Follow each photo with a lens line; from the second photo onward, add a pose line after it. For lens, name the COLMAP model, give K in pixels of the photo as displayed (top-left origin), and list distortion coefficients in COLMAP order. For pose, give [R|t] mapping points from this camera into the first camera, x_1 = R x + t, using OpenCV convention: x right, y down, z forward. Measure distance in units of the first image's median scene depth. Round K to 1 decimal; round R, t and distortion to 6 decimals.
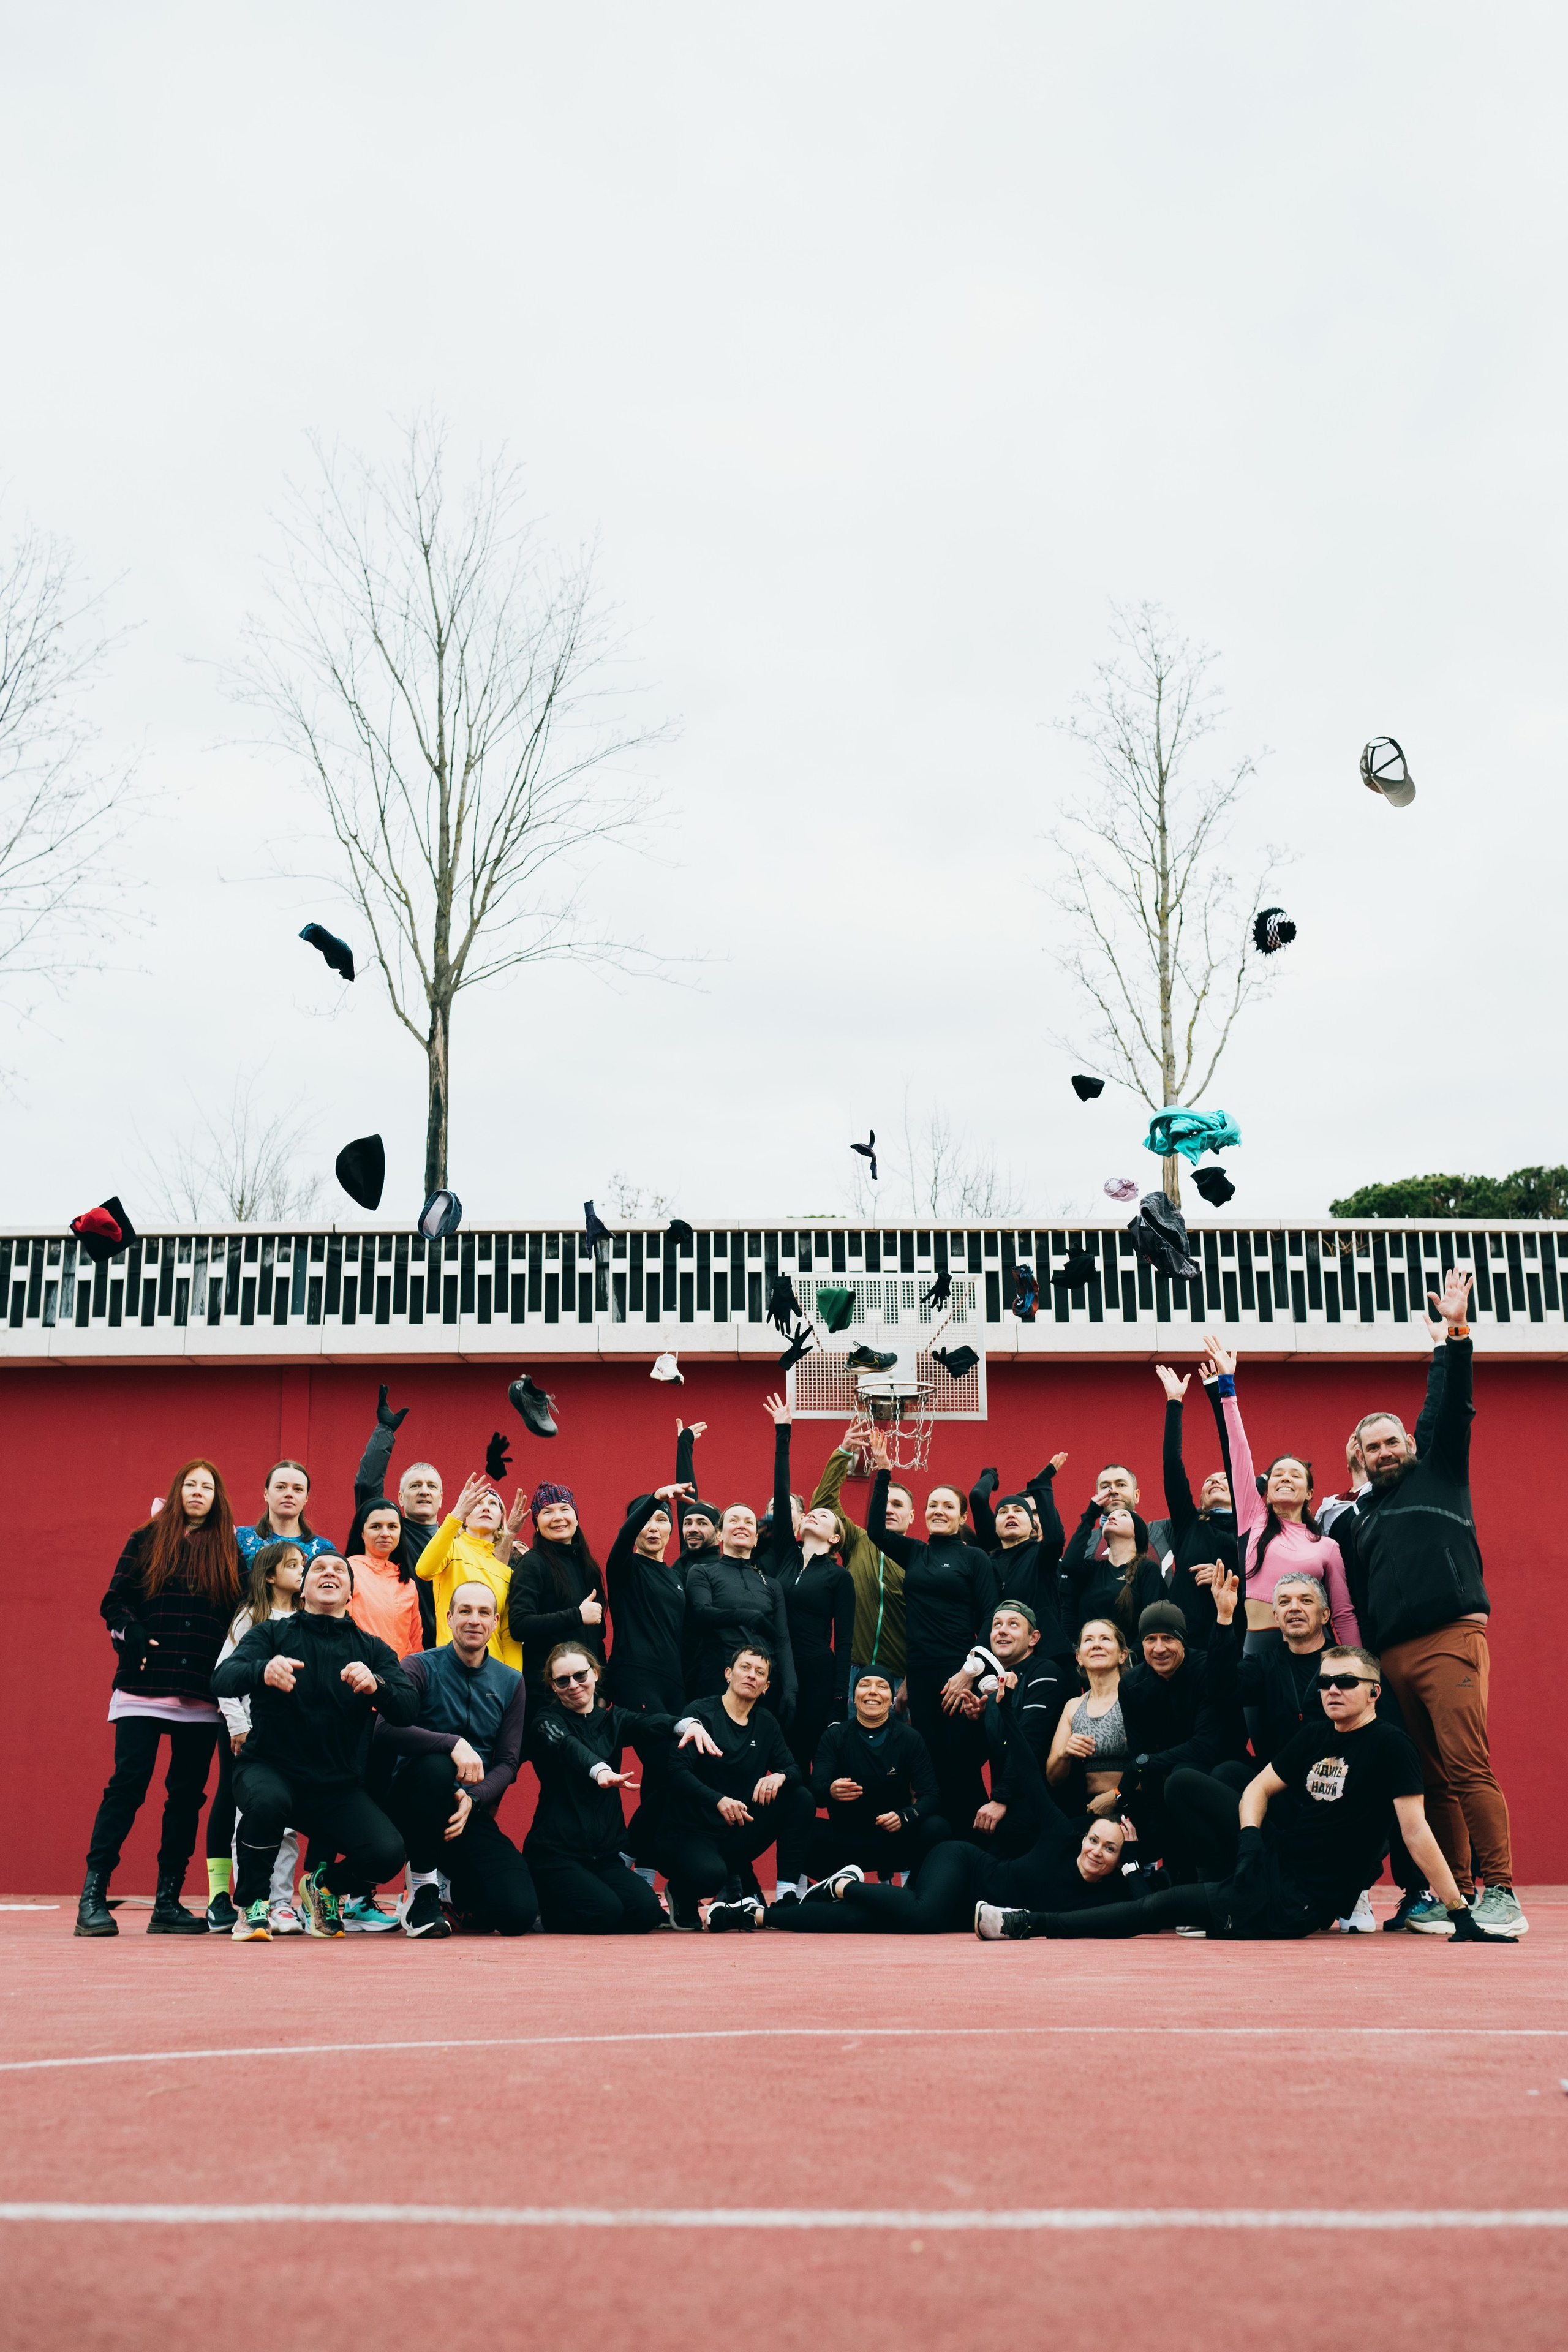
lens RADIAL K [[2323.7, 0, 784.0], [0, 2323.7, 1176.0], [0, 0, 1]] dist [0.000220, -0.003079]
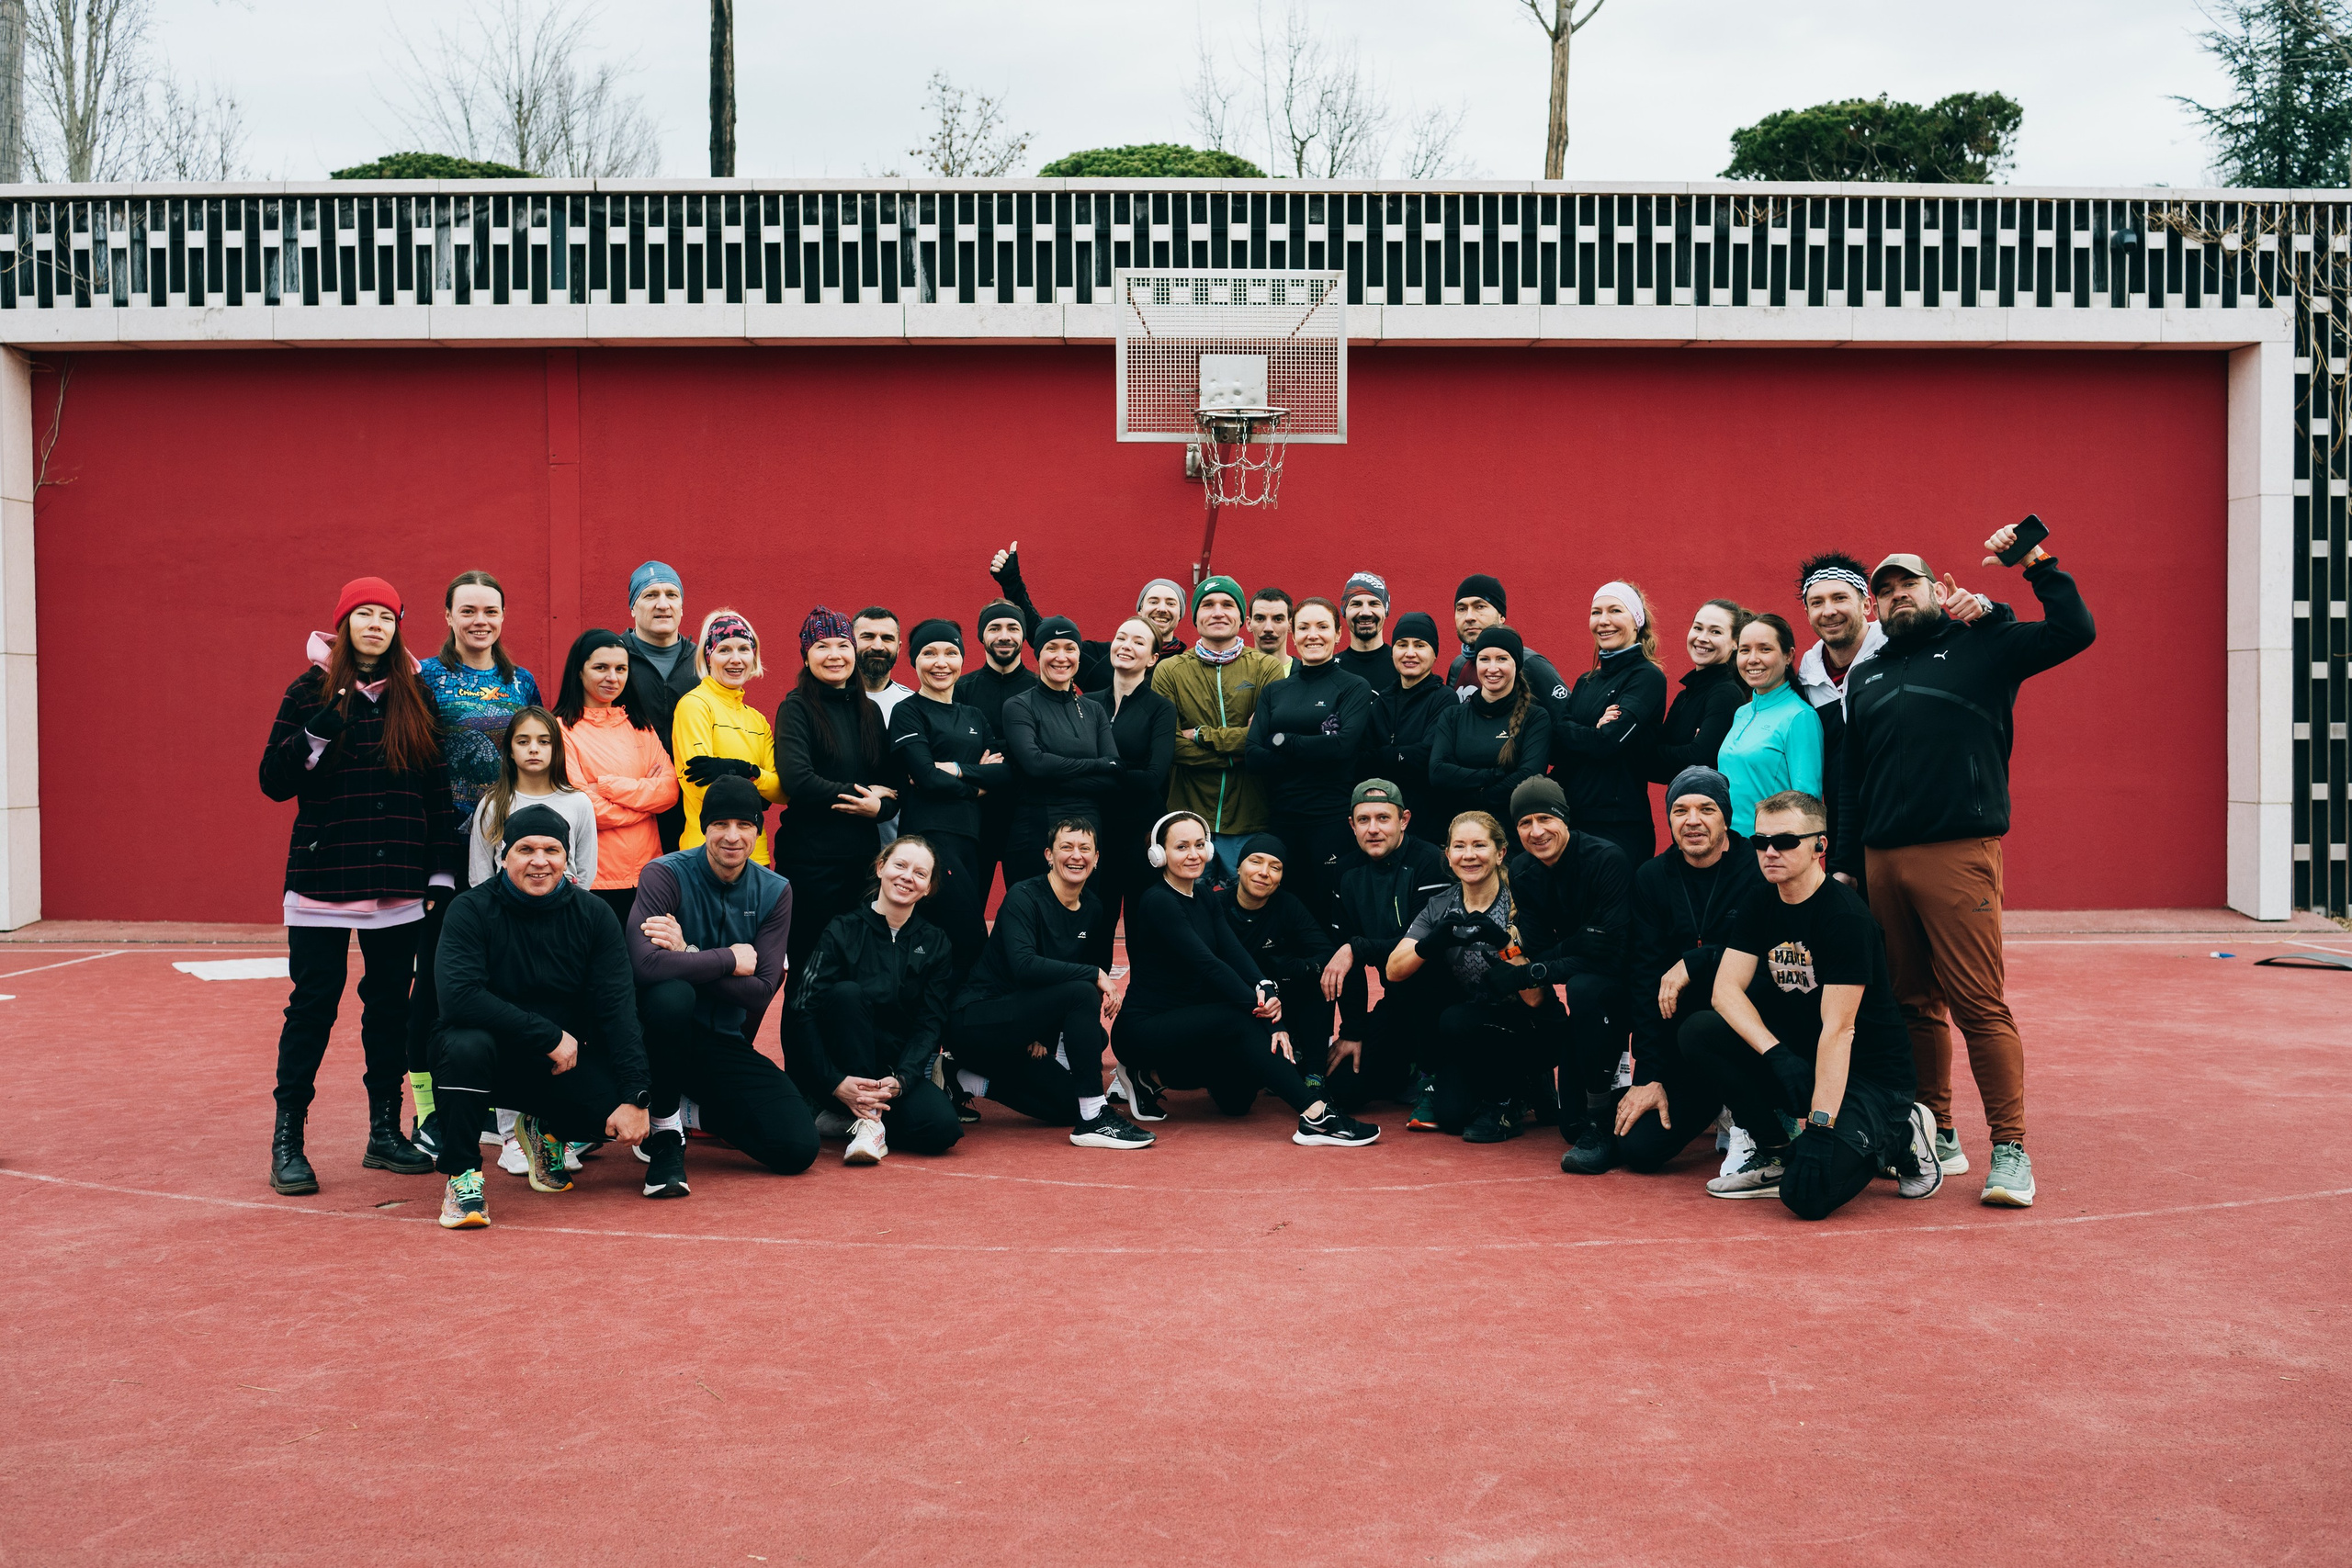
lens RADIAL K [[2323.5, 0, 1176.0], [0, 2323.5, 784.0], [0, 0, 1]] dist [0.000220, -0.003079]
pose [[0.999797, 0.000614, 0.020131, 0.004696], [-0.006849, 0.950332, 0.311162, -0.036651], [-0.018940, -0.311237, 0.950144, 0.108028]]
